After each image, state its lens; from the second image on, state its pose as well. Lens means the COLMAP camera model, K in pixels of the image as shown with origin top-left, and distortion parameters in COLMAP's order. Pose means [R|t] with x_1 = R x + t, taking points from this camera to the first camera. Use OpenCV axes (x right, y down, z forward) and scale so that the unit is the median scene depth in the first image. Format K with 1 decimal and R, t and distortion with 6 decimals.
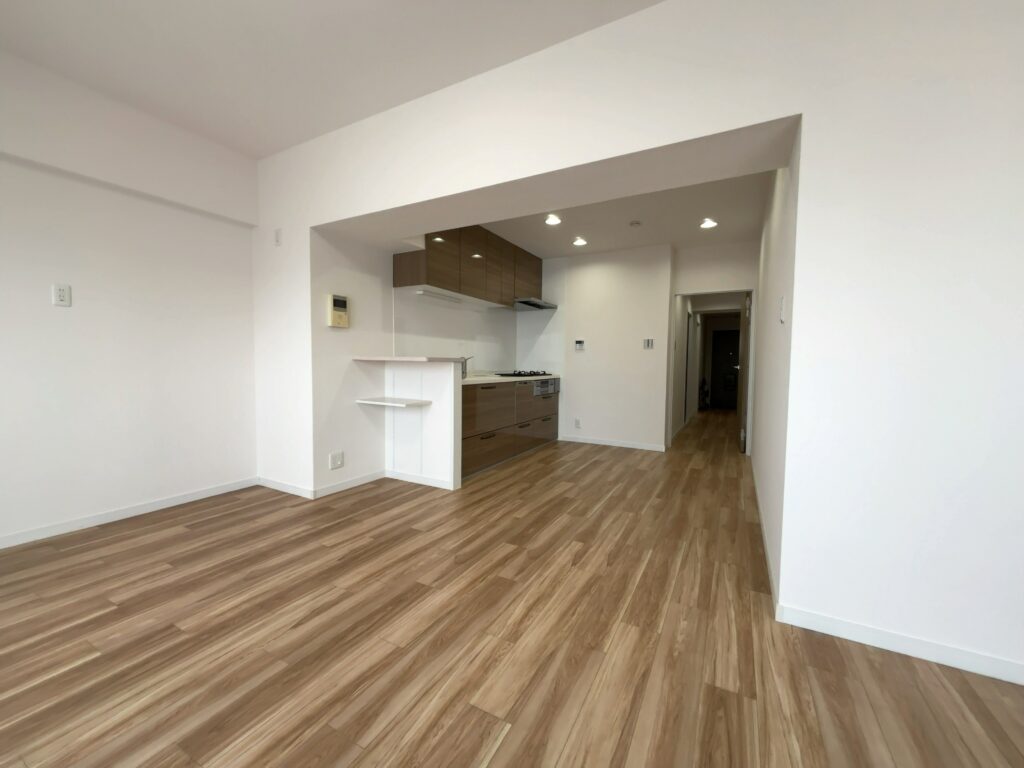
lens RADIAL K [[412.3, 0, 508.2], [0, 412.3, 384.0], [0, 0, 1]] dist [0.003568, -0.001445]
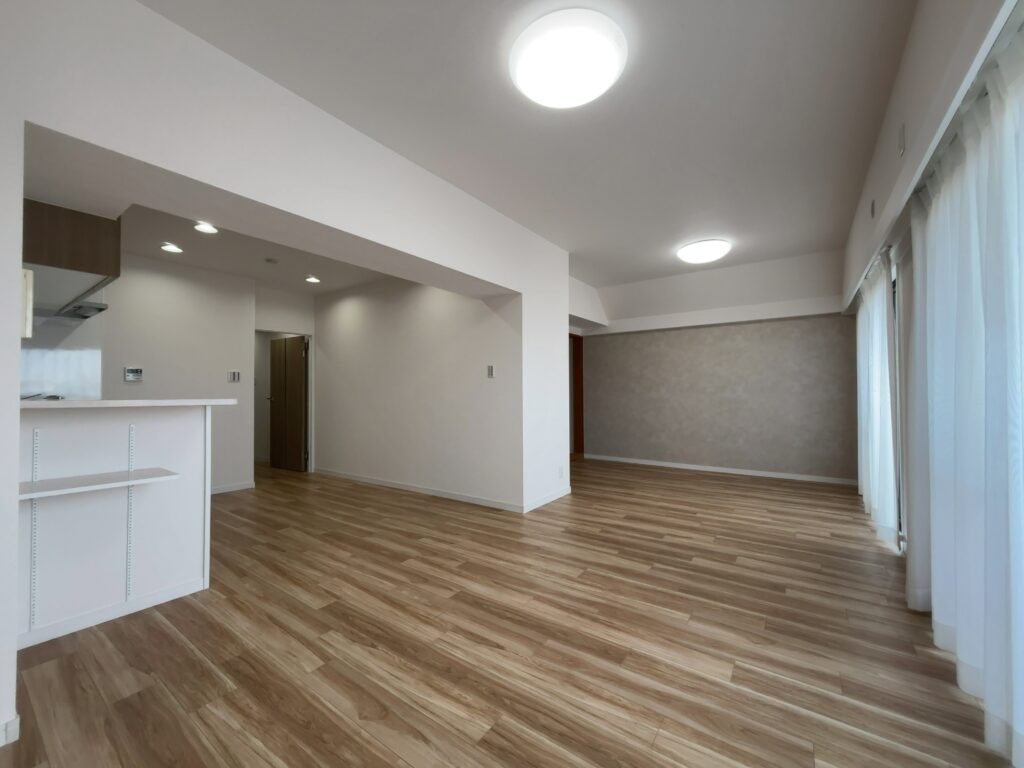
lens RADIAL K [[412.3, 0, 513.6], [0, 412.3, 387.0], [0, 0, 1]] dist [0.003568, -0.001445]
pose [[0.110485, -0.001503, 0.993877, -1.008361], [0.058398, 0.998281, -0.004982, -0.064337], [-0.992161, 0.058591, 0.110383, 0.502782]]
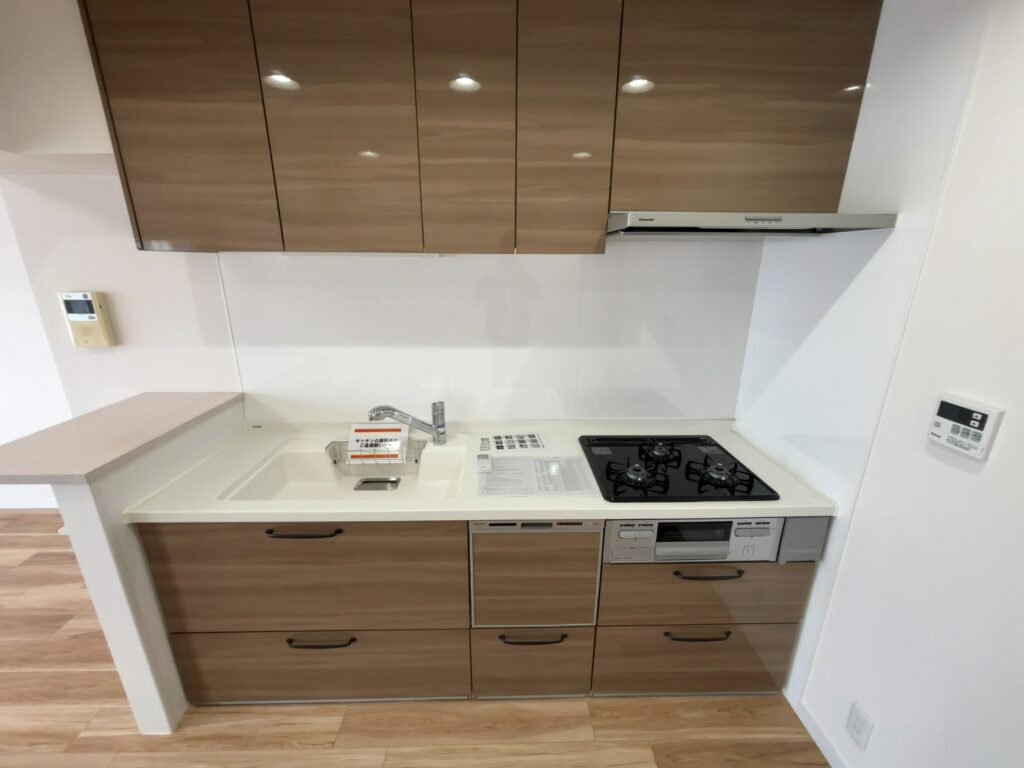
lens RADIAL K [[412.3, 0, 514.0], [0, 412.3, 383.1], [0, 0, 1]] dist [0.003568, -0.001445]
pose [[0.502574, 0.238116, -0.831096, 0.462928], [-0.044418, 0.967164, 0.250240, -0.318618], [0.863393, -0.088849, 0.496648, 1.509782]]
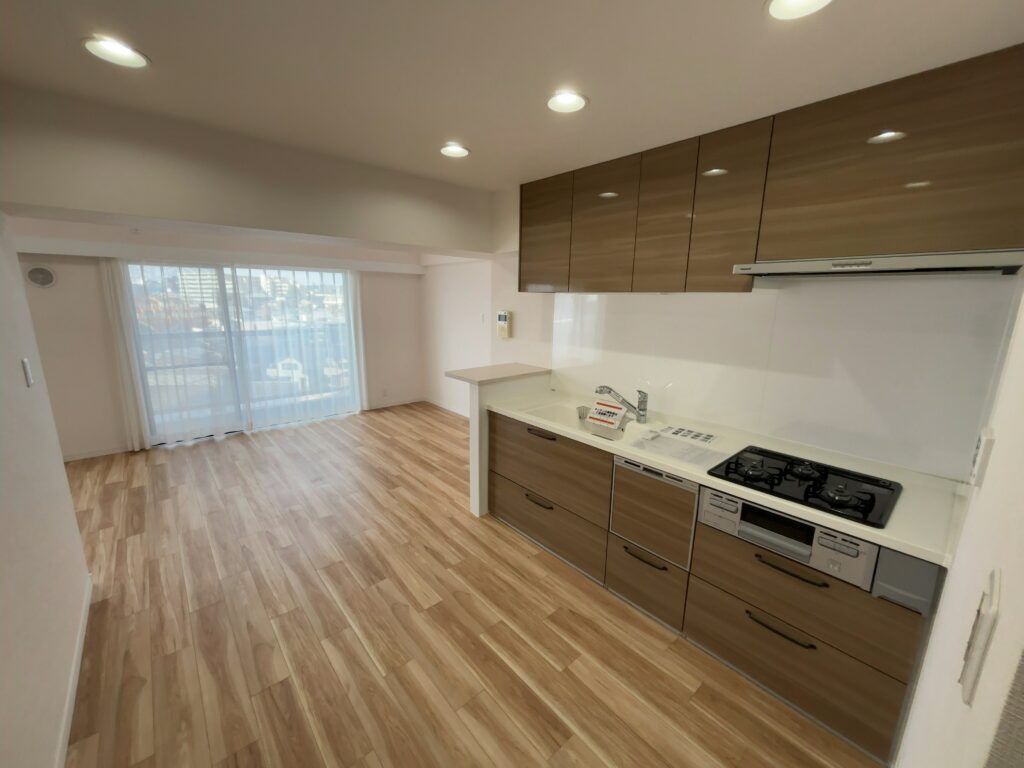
lens RADIAL K [[412.3, 0, 510.2], [0, 412.3, 384.7], [0, 0, 1]] dist [0.003568, -0.001445]
pose [[-0.341422, 0.179155, -0.922678, 0.878893], [-0.068229, 0.974352, 0.214436, -0.321517], [0.937430, 0.136167, -0.320442, 1.764091]]
